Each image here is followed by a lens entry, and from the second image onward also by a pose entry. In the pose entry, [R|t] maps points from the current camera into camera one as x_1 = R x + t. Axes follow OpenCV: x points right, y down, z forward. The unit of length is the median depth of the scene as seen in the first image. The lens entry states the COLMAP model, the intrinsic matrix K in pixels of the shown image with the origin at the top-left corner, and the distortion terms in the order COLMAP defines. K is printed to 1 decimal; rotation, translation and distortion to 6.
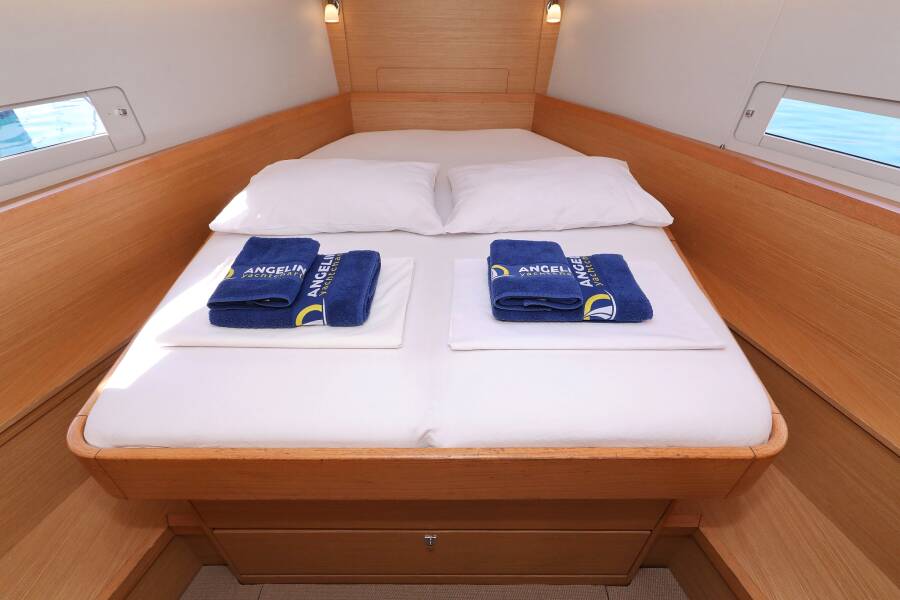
lens RADIAL K [[382.2, 0, 446.7], [0, 382.2, 298.6], [0, 0, 1]] dist [-0.000641, 0.000049]
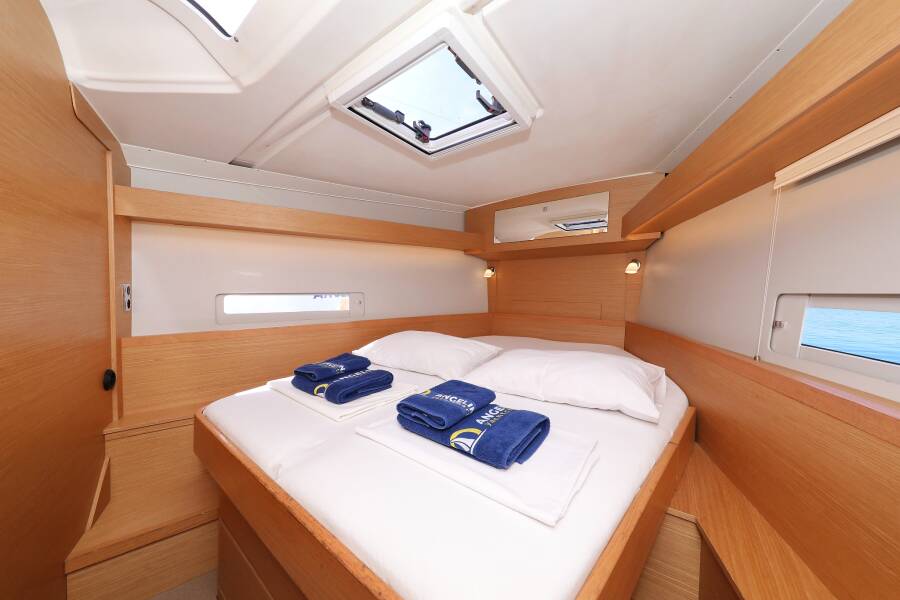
lens RADIAL K [[281.1, 0, 449.9], [0, 281.1, 297.5], [0, 0, 1]] dist [0.001659, -0.000560]
pose [[0.807558, 0.023101, -0.589335, 0.678571], [-0.361367, 0.809085, -0.463460, 0.070605], [0.466116, 0.587237, 0.661731, 0.184105]]
